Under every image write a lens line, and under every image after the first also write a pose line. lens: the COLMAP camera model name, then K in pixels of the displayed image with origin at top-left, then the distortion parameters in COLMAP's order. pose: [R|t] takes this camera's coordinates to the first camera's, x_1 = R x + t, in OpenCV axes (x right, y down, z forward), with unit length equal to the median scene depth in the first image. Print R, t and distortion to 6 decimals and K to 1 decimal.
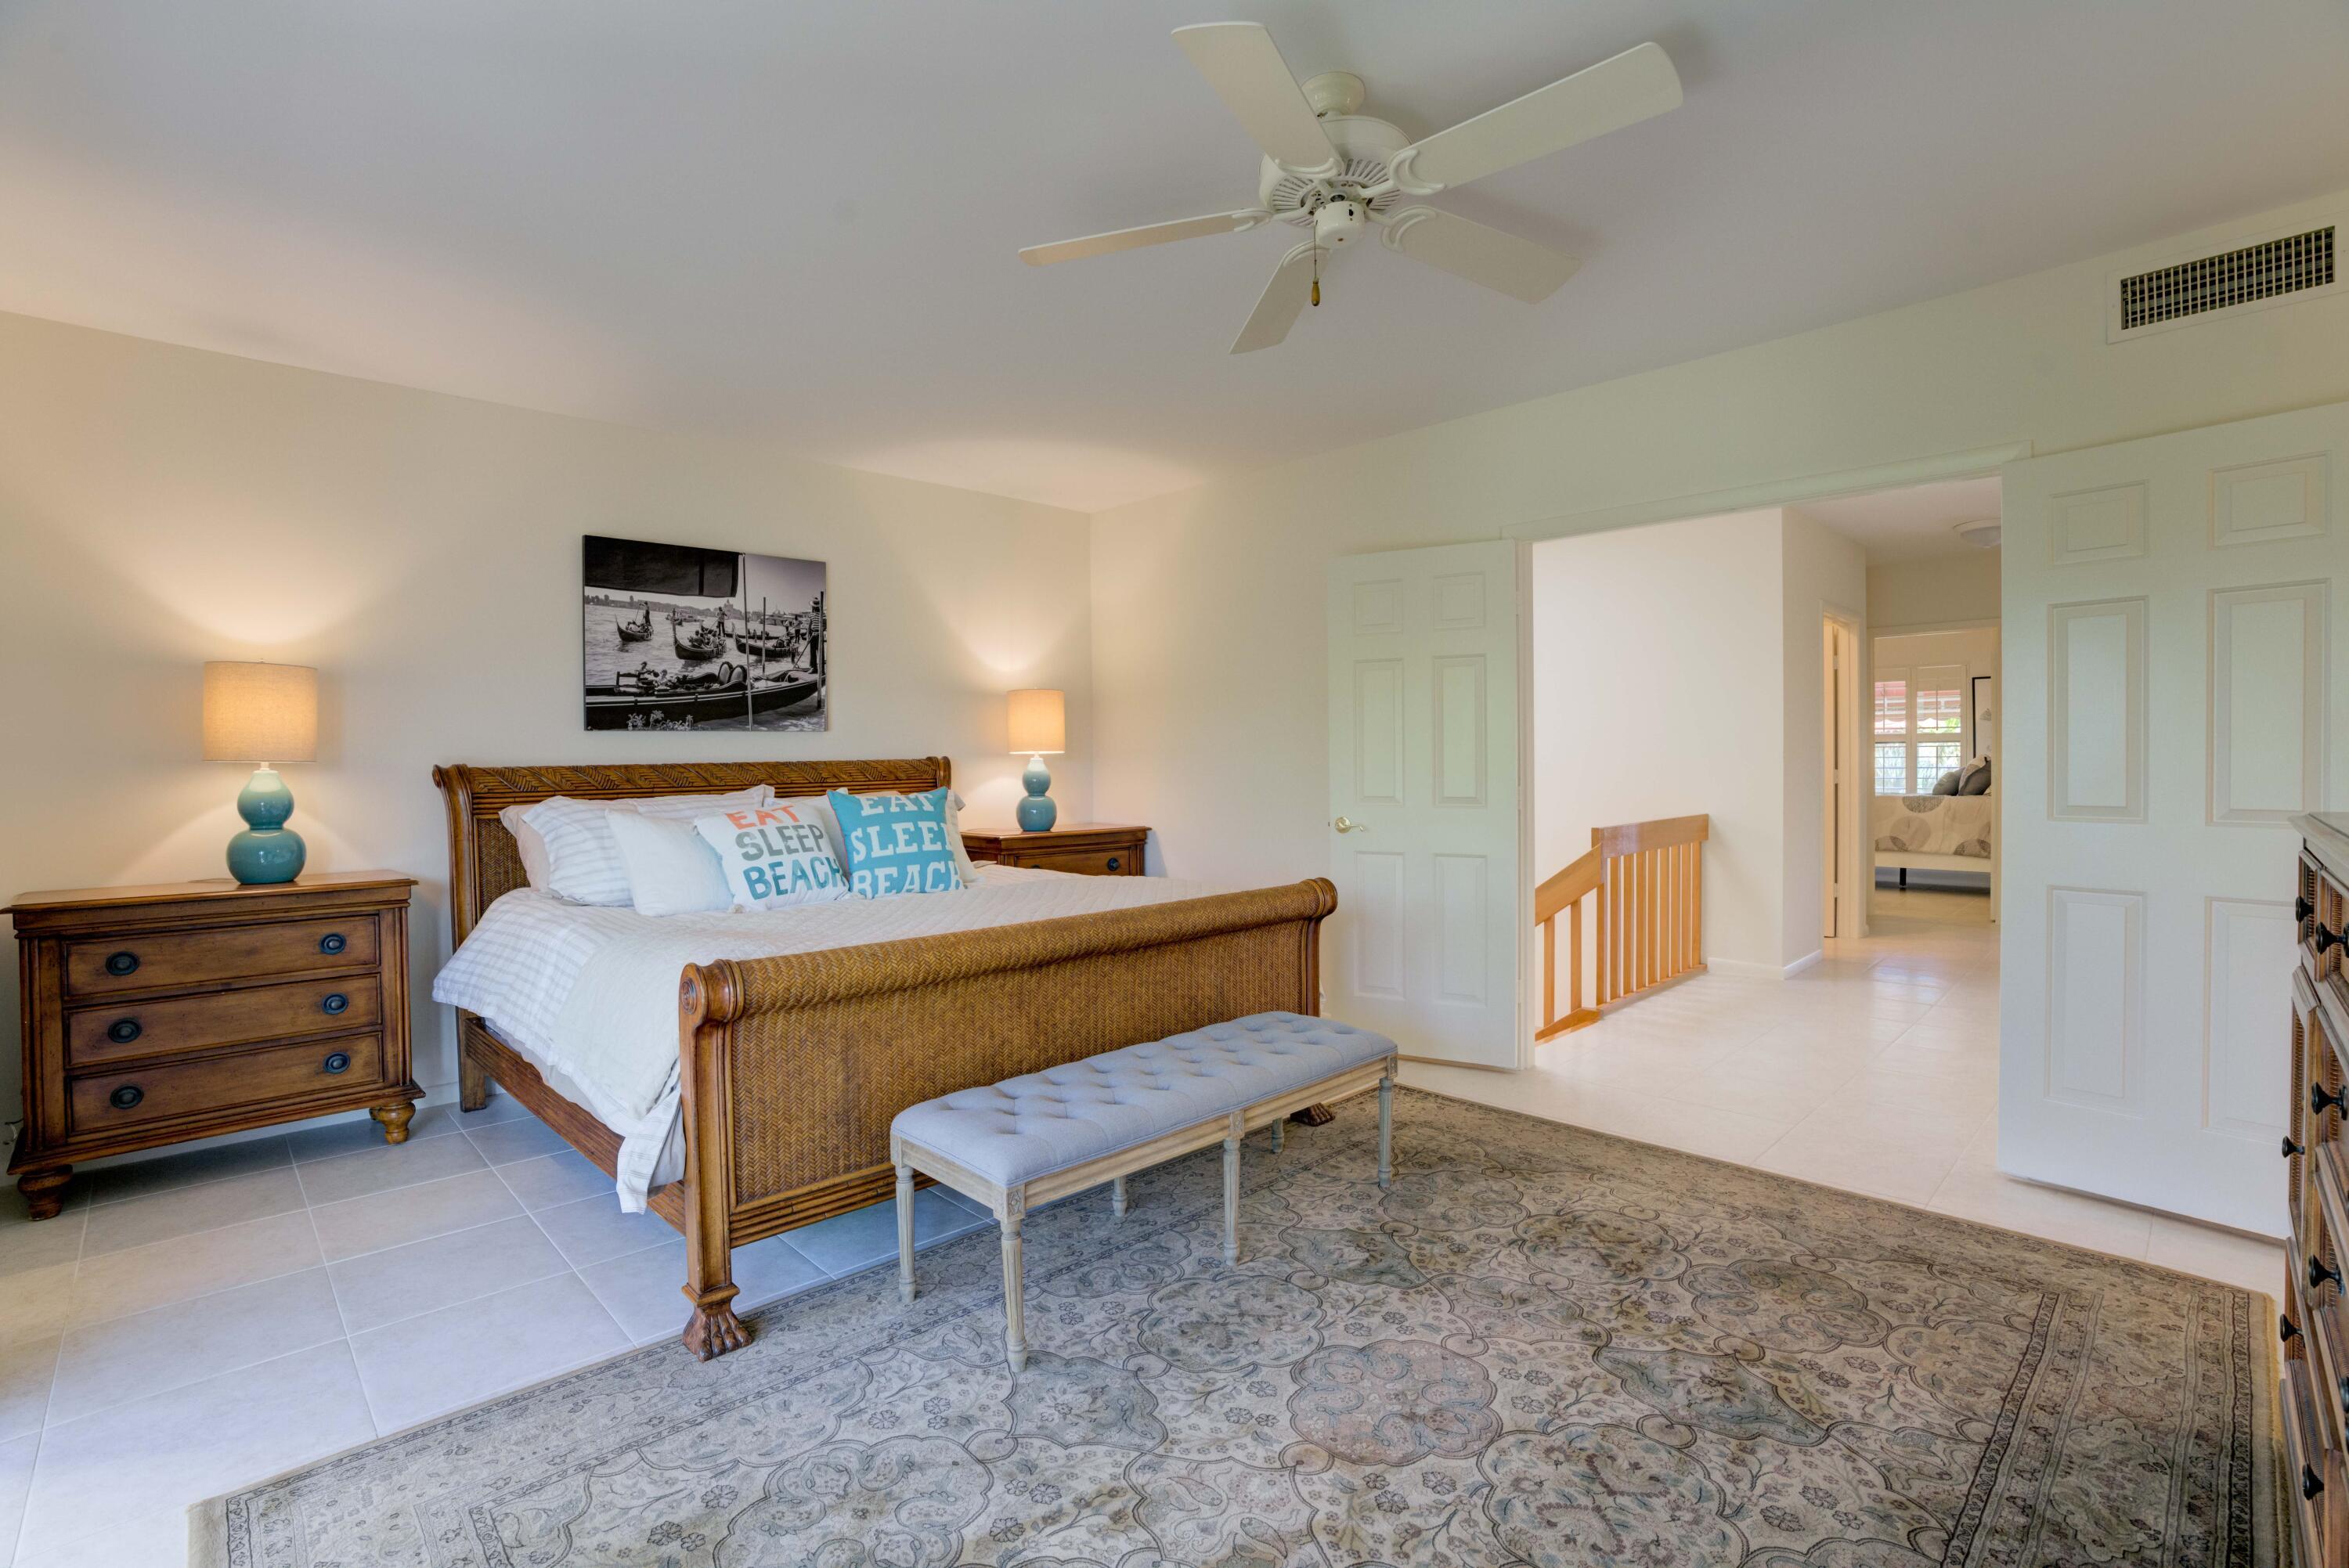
lens RADIAL K [[1080.2, 0, 1176.1], [0, 1080.2, 770.9], [0, 0, 1]] dist [-0.065730, 0.027922]
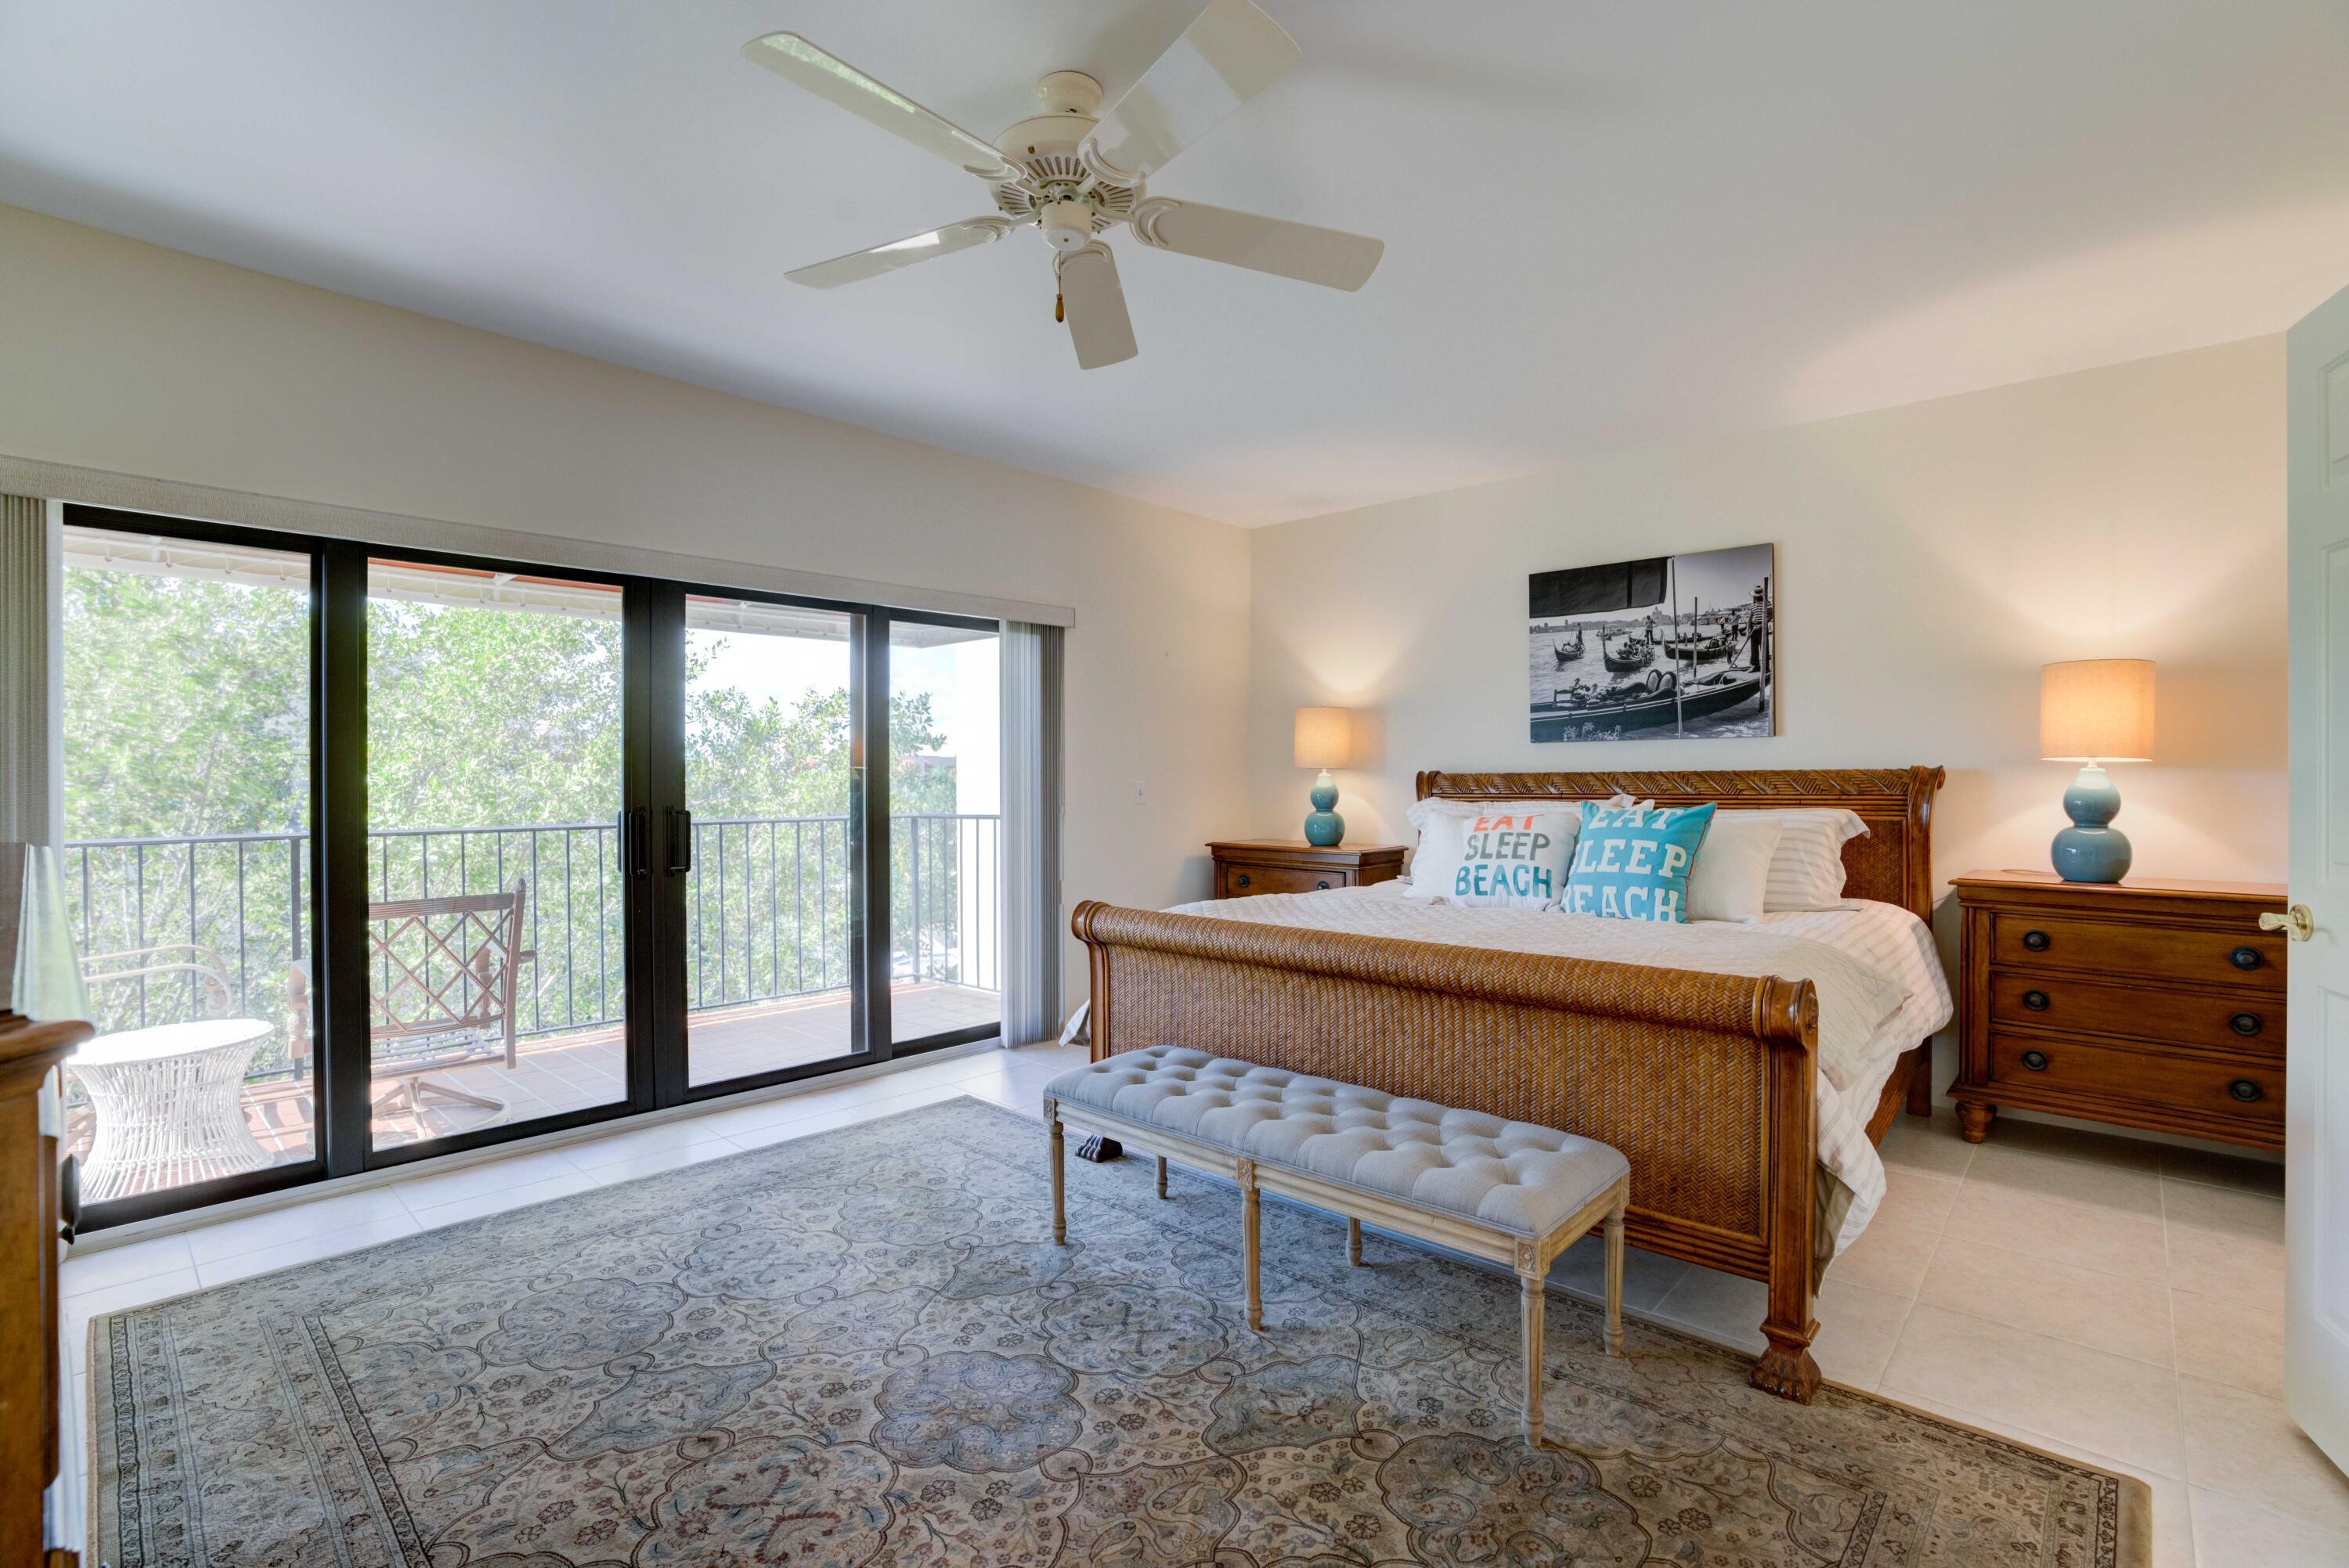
lens RADIAL K [[1080.2, 0, 1176.1], [0, 1080.2, 770.9], [0, 0, 1]] dist [-0.065730, 0.027922]
pose [[0.067897, 0.010777, -0.997634, 0.560293], [-0.007773, 0.999917, 0.010272, -0.014905], [0.997662, 0.007057, 0.067975, 0.502994]]
